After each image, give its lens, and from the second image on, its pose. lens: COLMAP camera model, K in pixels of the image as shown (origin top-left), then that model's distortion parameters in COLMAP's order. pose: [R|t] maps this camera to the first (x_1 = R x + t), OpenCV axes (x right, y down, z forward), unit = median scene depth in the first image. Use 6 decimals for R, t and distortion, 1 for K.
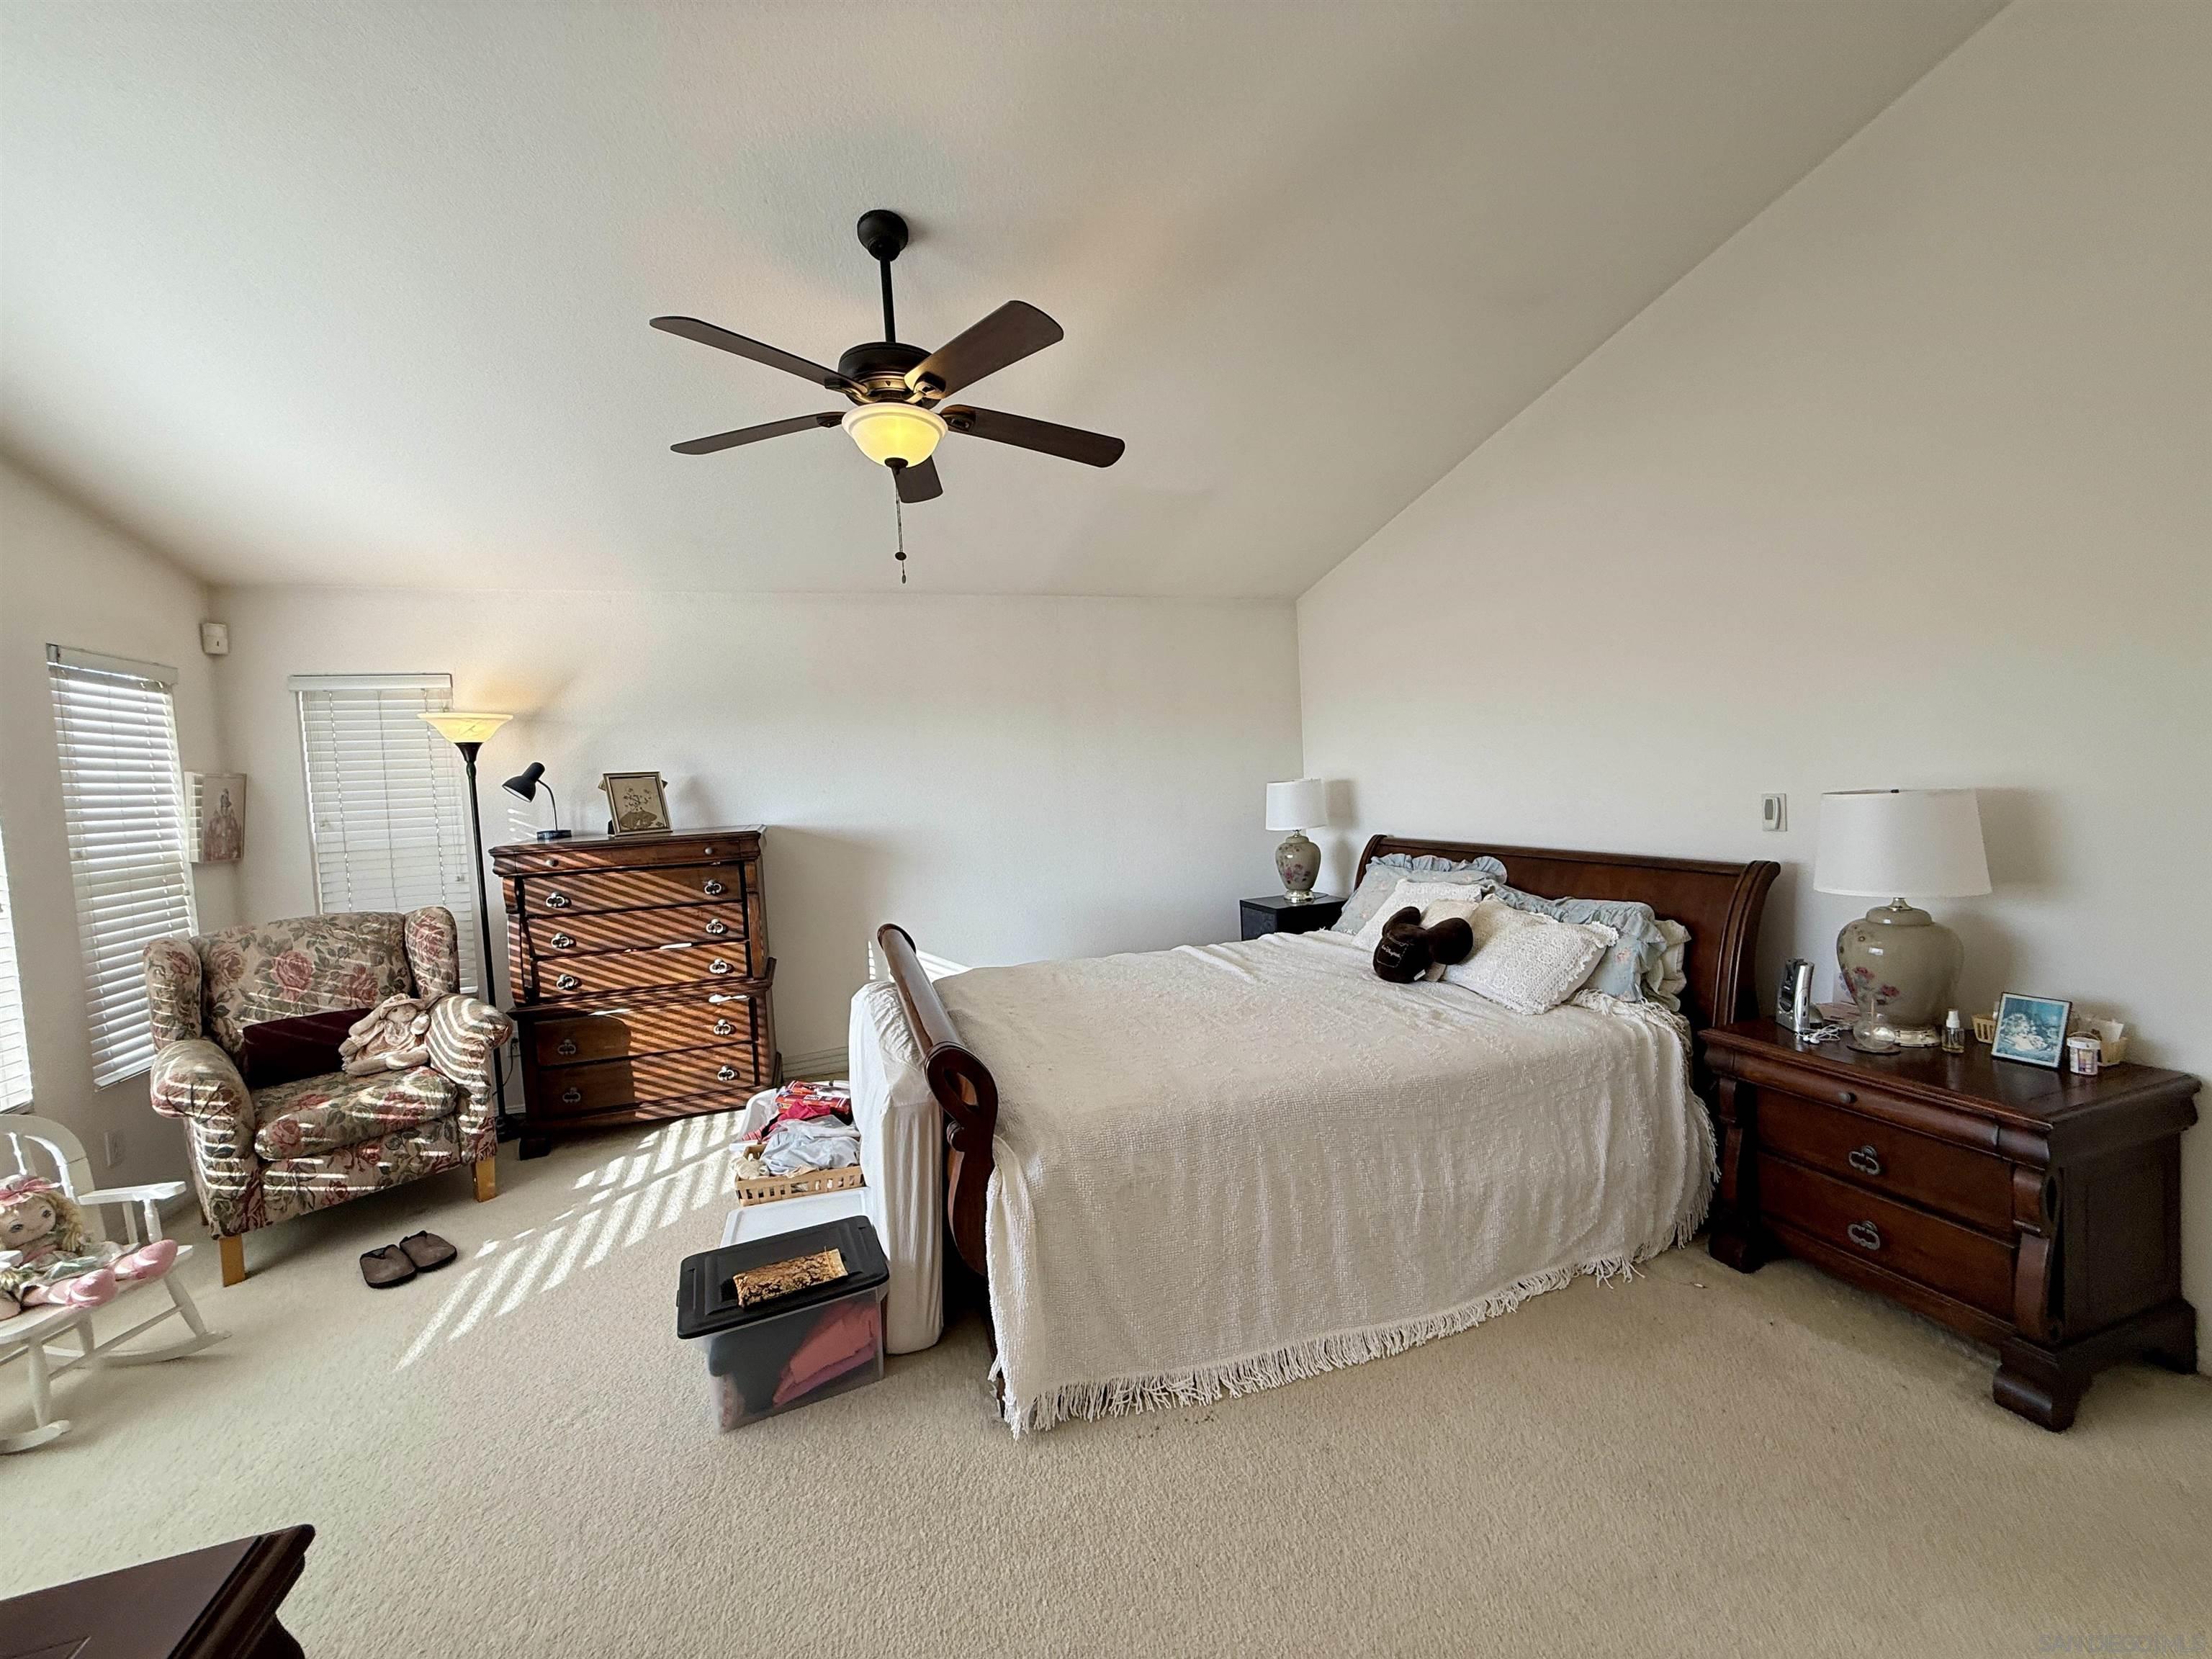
lens RADIAL K [[883.3, 0, 1101.3], [0, 883.3, 827.7], [0, 0, 1]] dist [-0.000626, 0.000616]
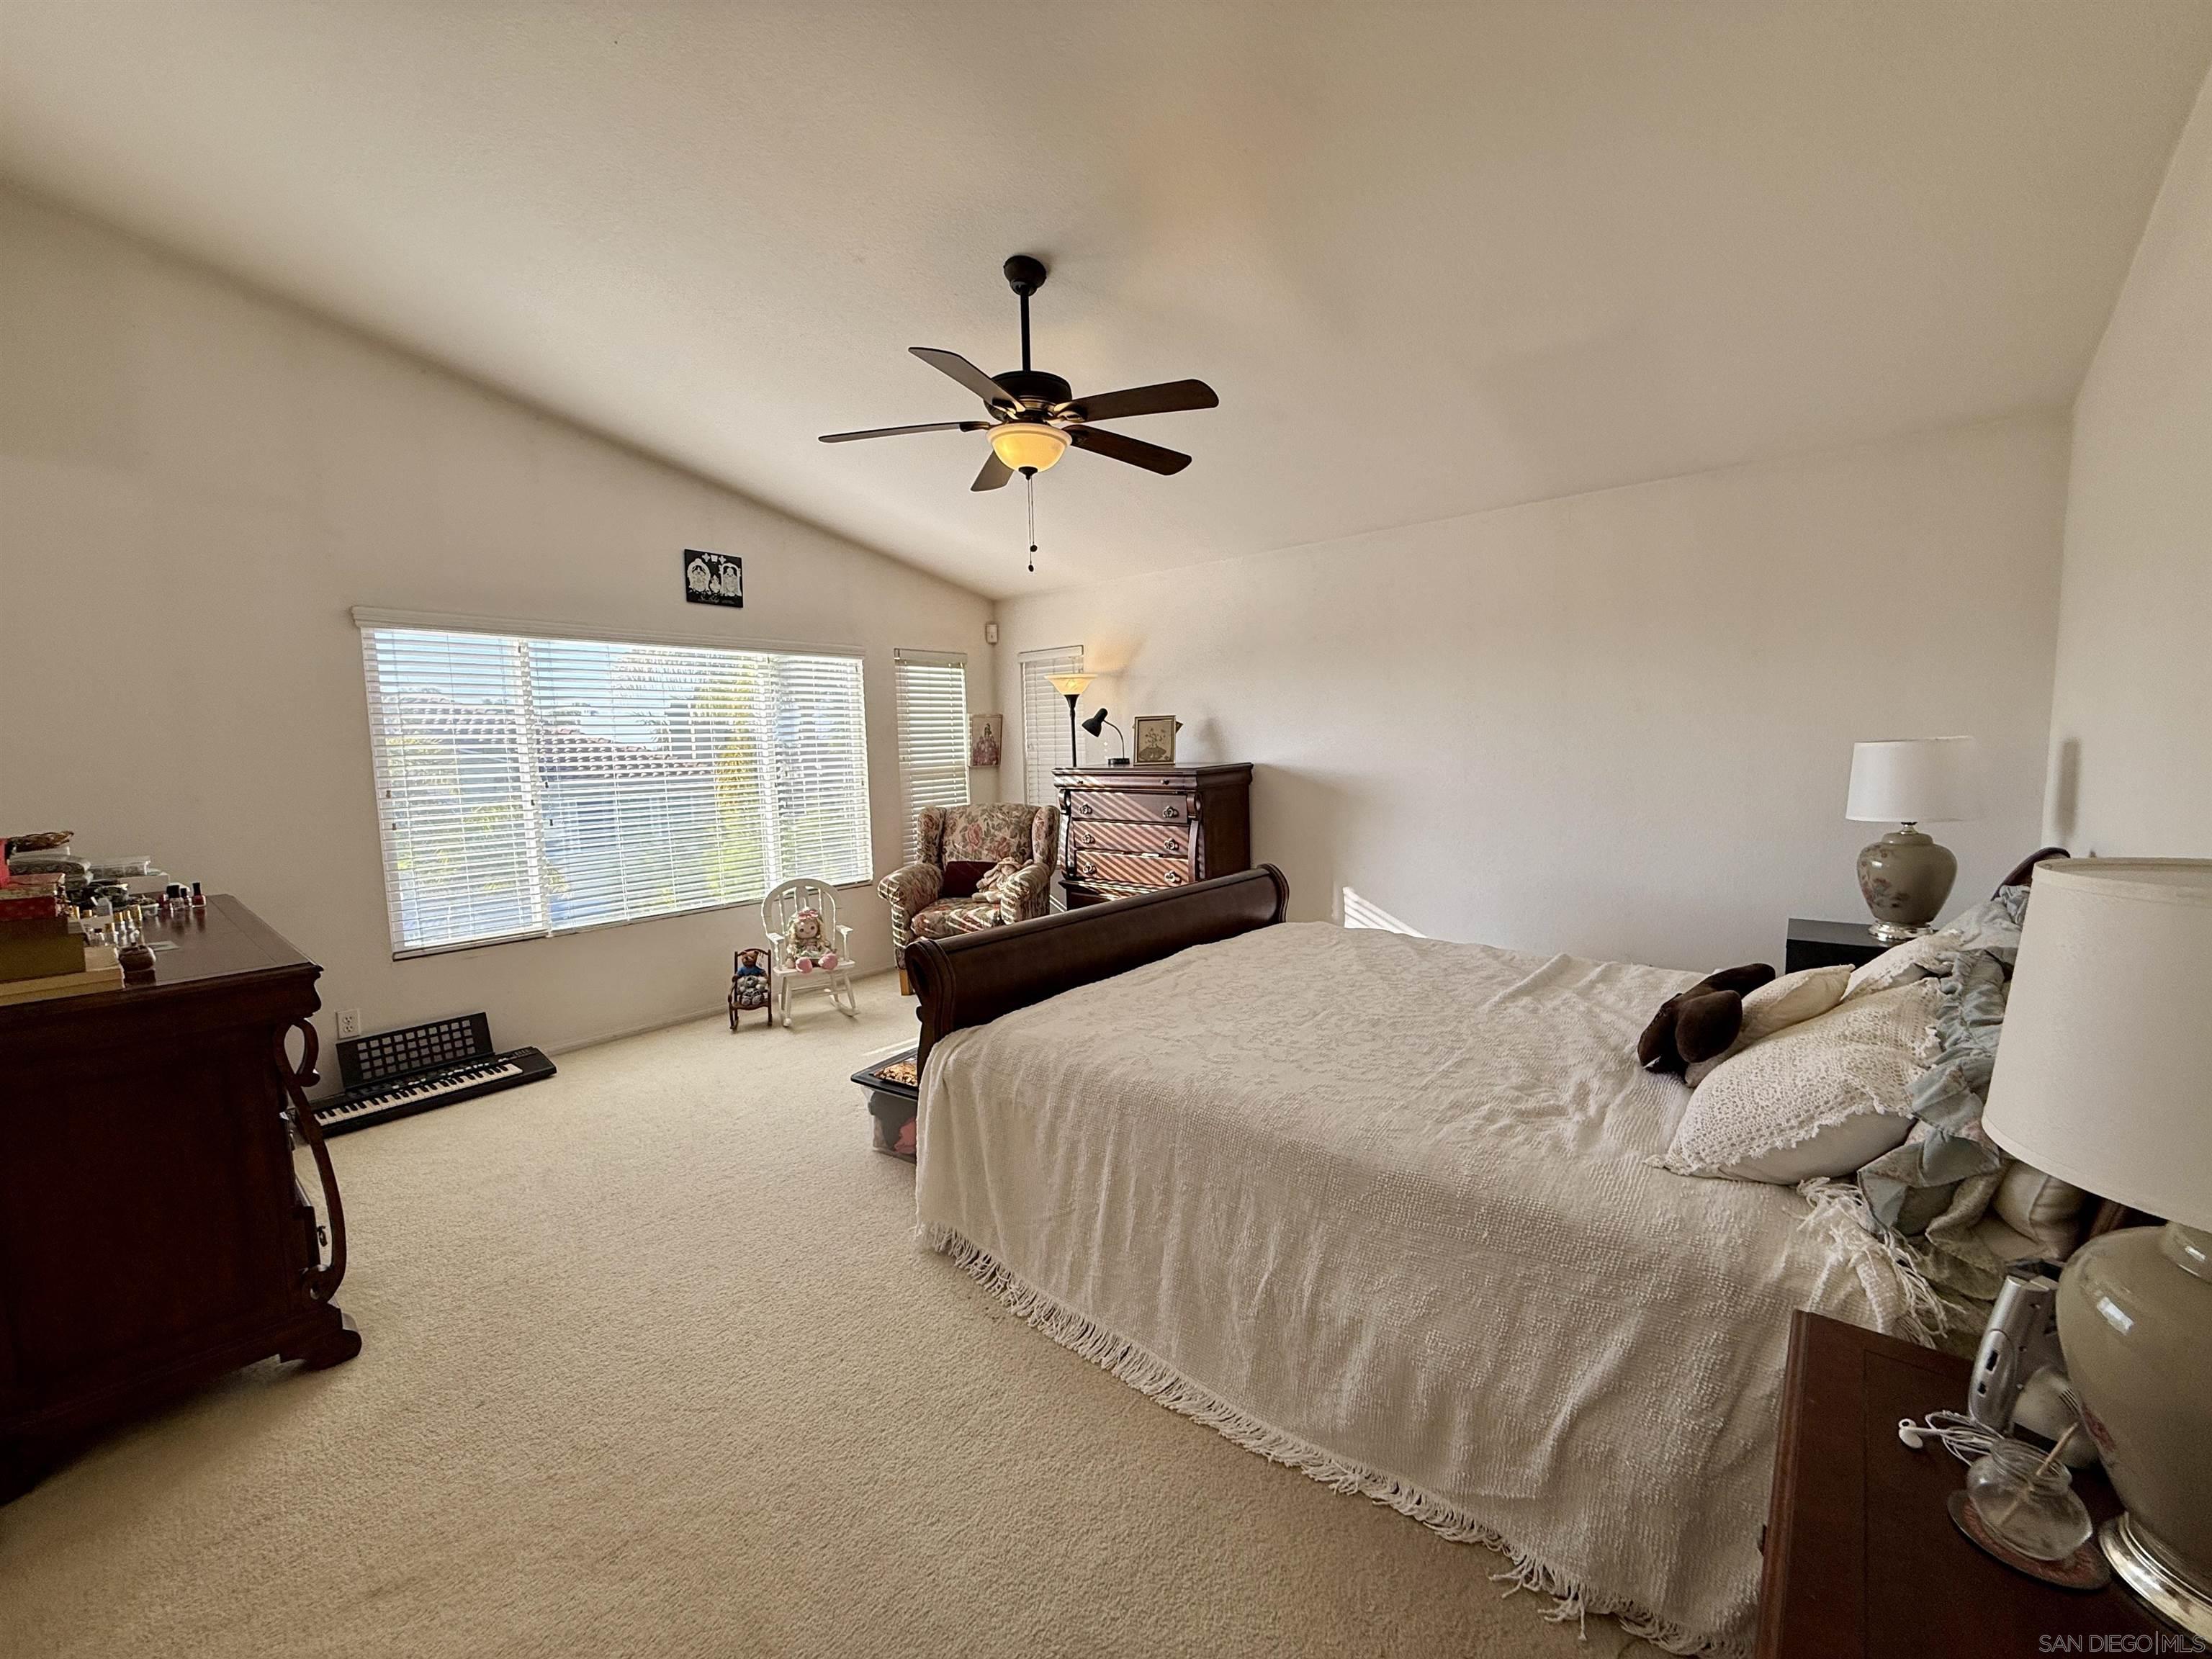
lens RADIAL K [[883.3, 0, 1101.3], [0, 883.3, 827.7], [0, 0, 1]] dist [-0.000626, 0.000616]
pose [[0.528192, 0.120426, -0.840542, 0.635802], [-0.047475, 0.992532, 0.112368, -0.051458], [0.847797, -0.019447, 0.529964, 0.316263]]
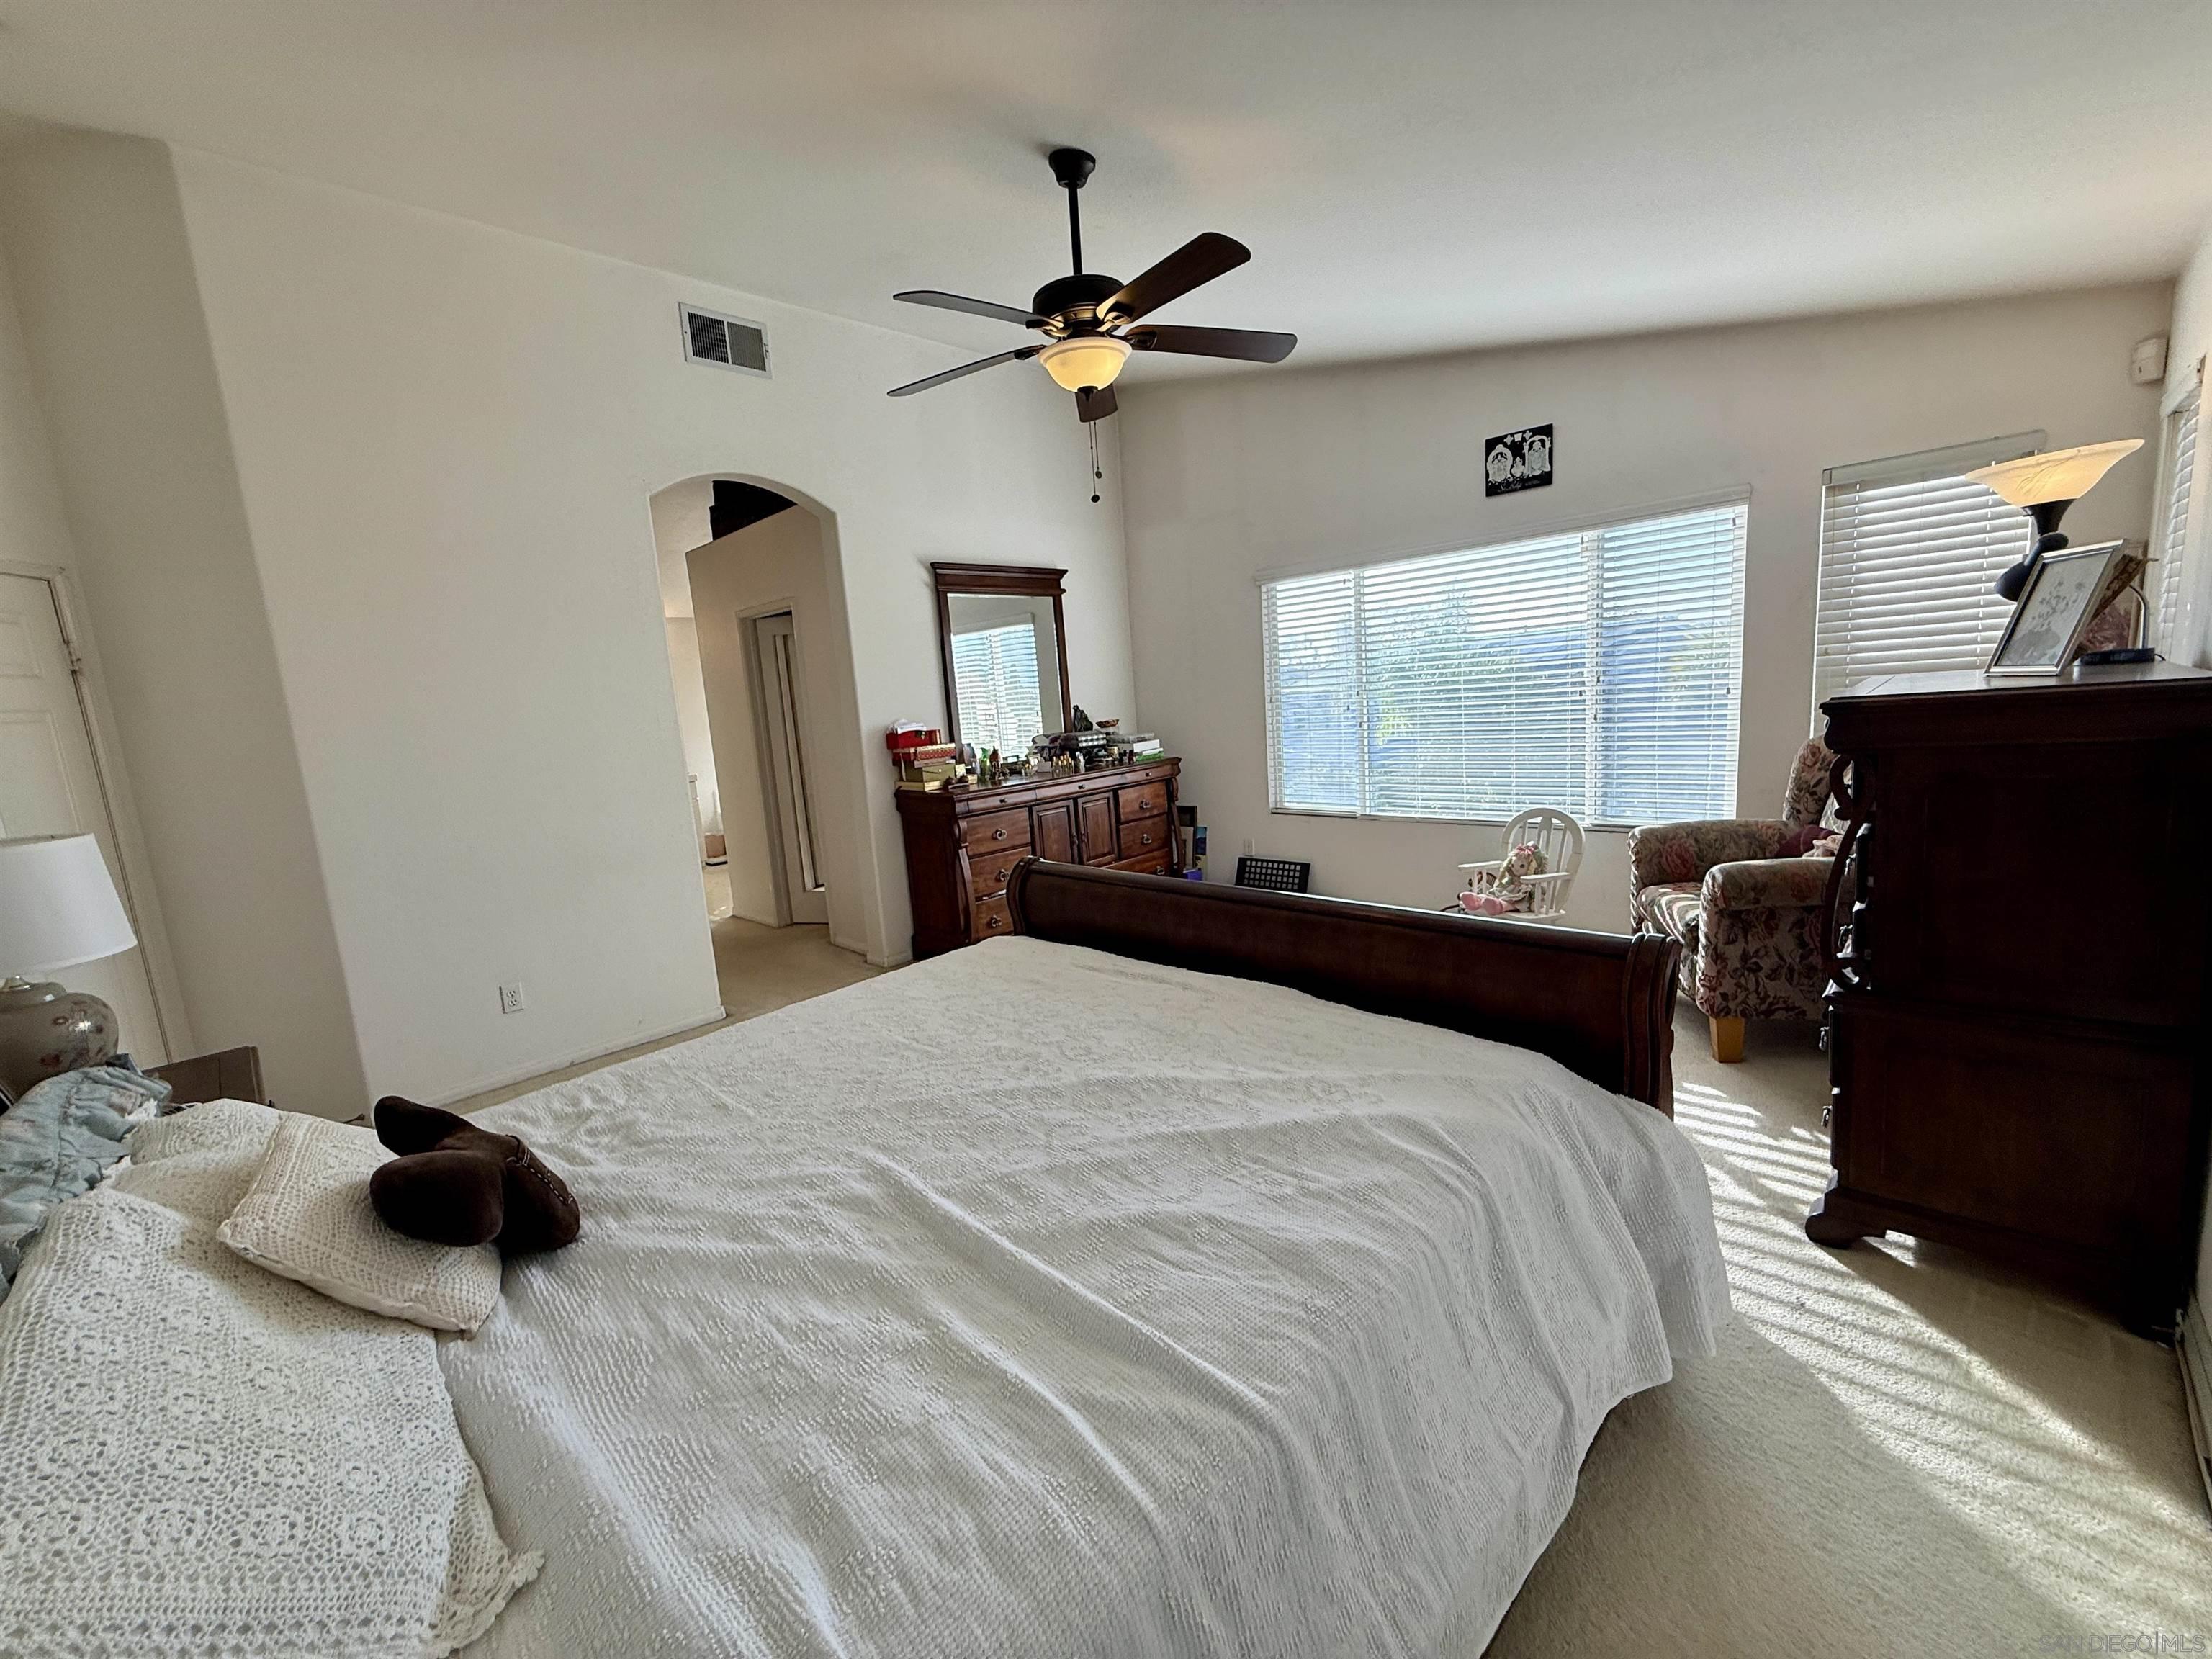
lens RADIAL K [[879.5, 0, 1100.6], [0, 879.5, 830.5], [0, 0, 1]] dist [-0.001838, -0.000181]
pose [[-0.876065, 0.193906, -0.441486, 0.246761], [0.099790, 0.968668, 0.227431, -0.092762], [0.471754, 0.155189, -0.867966, 1.467209]]
